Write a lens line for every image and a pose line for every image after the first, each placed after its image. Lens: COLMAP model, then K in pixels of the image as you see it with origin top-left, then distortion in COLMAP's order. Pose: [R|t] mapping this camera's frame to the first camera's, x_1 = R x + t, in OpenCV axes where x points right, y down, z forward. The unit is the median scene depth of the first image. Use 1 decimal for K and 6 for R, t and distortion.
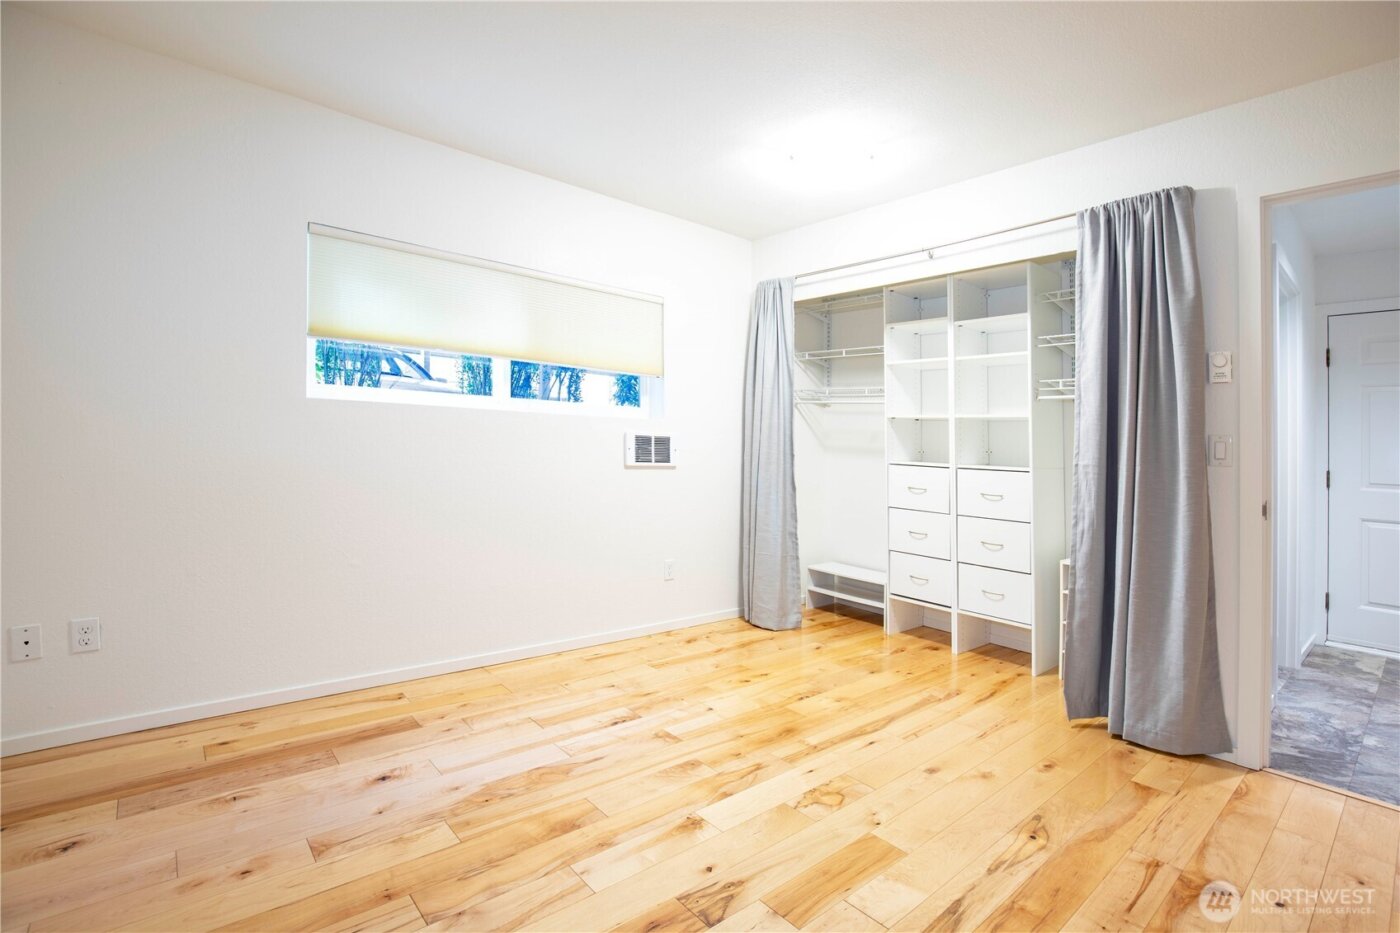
lens RADIAL K [[662.5, 0, 701.1], [0, 662.5, 457.8], [0, 0, 1]] dist [-0.028658, 0.001324]
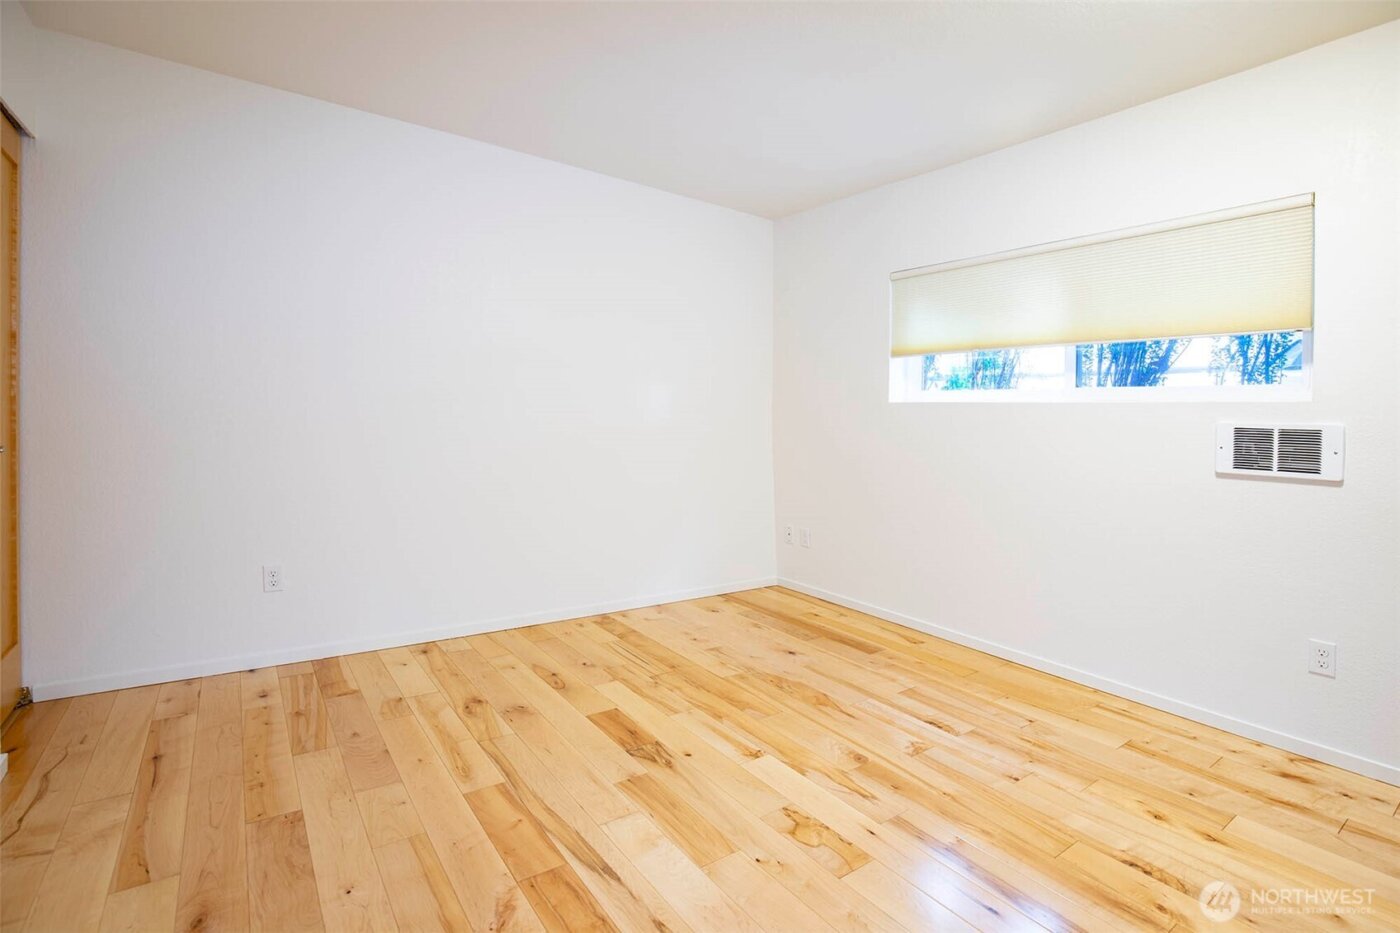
lens RADIAL K [[634.6, 0, 701.6], [0, 634.6, 524.9], [0, 0, 1]] dist [-0.033216, 0.000508]
pose [[-0.077865, 0.120140, -0.989699, 0.766542], [-0.053099, 0.990804, 0.124452, 0.019229], [0.995549, 0.062242, -0.070770, 0.708118]]
